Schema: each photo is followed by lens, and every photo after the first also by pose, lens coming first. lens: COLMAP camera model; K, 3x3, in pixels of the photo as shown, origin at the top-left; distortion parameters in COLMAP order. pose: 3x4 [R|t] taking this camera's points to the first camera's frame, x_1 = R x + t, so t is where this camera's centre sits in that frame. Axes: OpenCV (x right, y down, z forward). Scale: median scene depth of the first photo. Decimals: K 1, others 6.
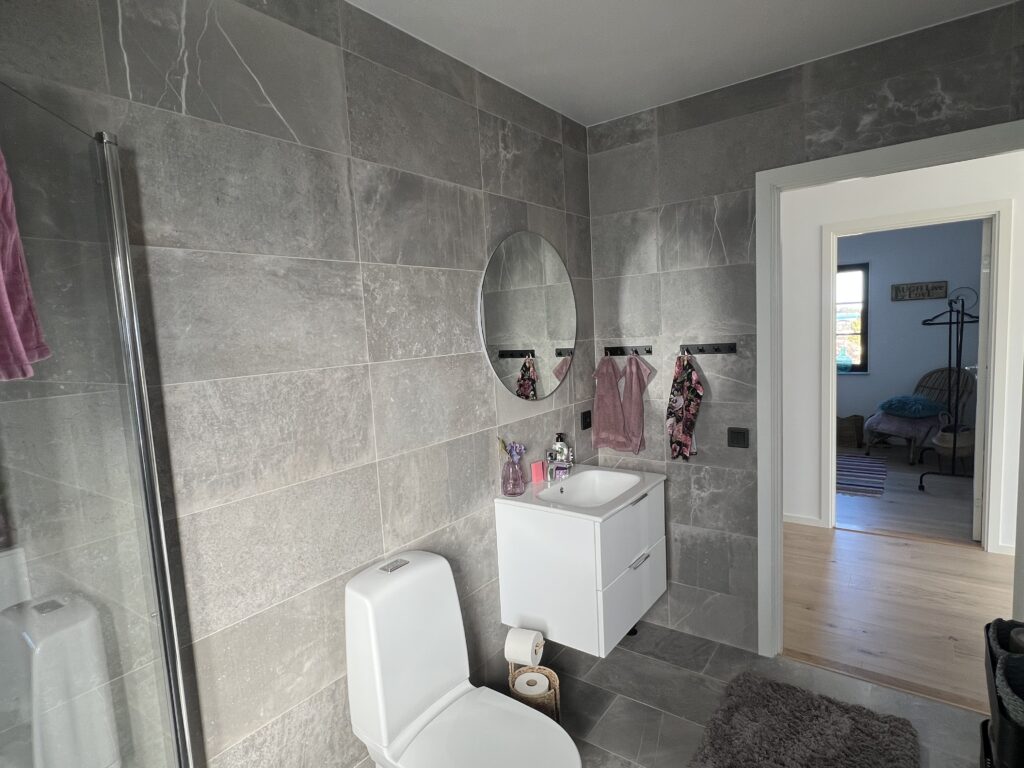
lens RADIAL K [[553.8, 0, 508.5], [0, 553.8, 386.3], [0, 0, 1]] dist [-0.000197, -0.000141]
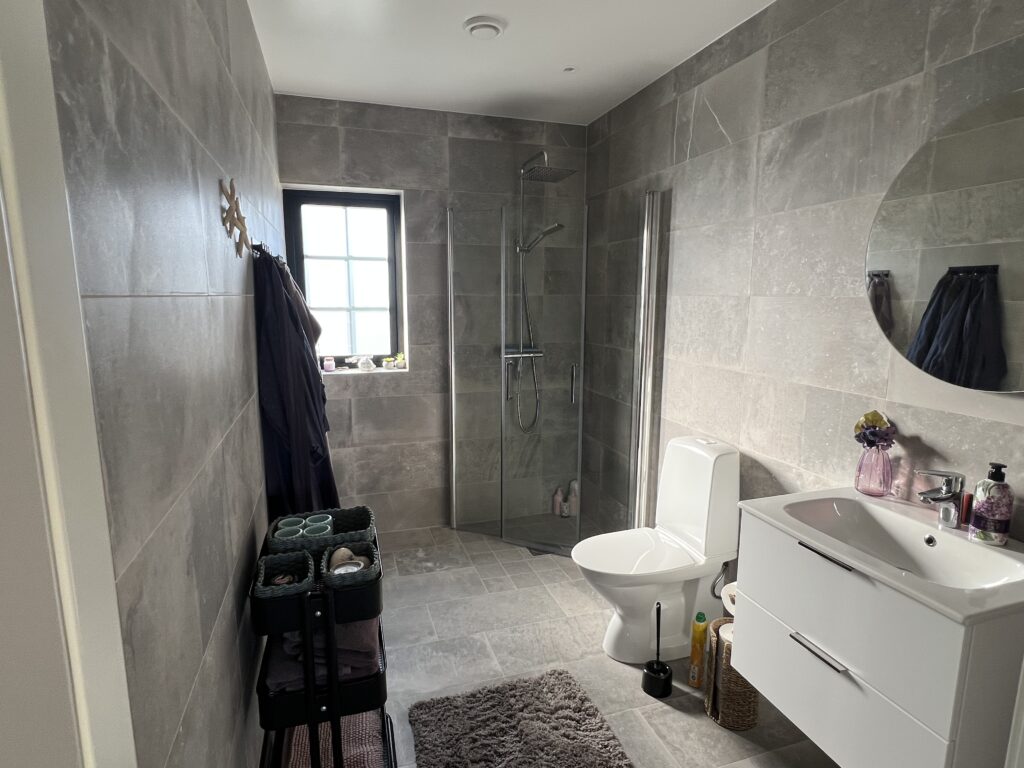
lens RADIAL K [[553.8, 0, 508.5], [0, 553.8, 386.3], [0, 0, 1]] dist [-0.000197, -0.000141]
pose [[-0.581726, 0.185511, -0.791947, 1.123402], [-0.056979, 0.961958, 0.267190, -0.150560], [0.811386, 0.200556, -0.549026, 1.279993]]
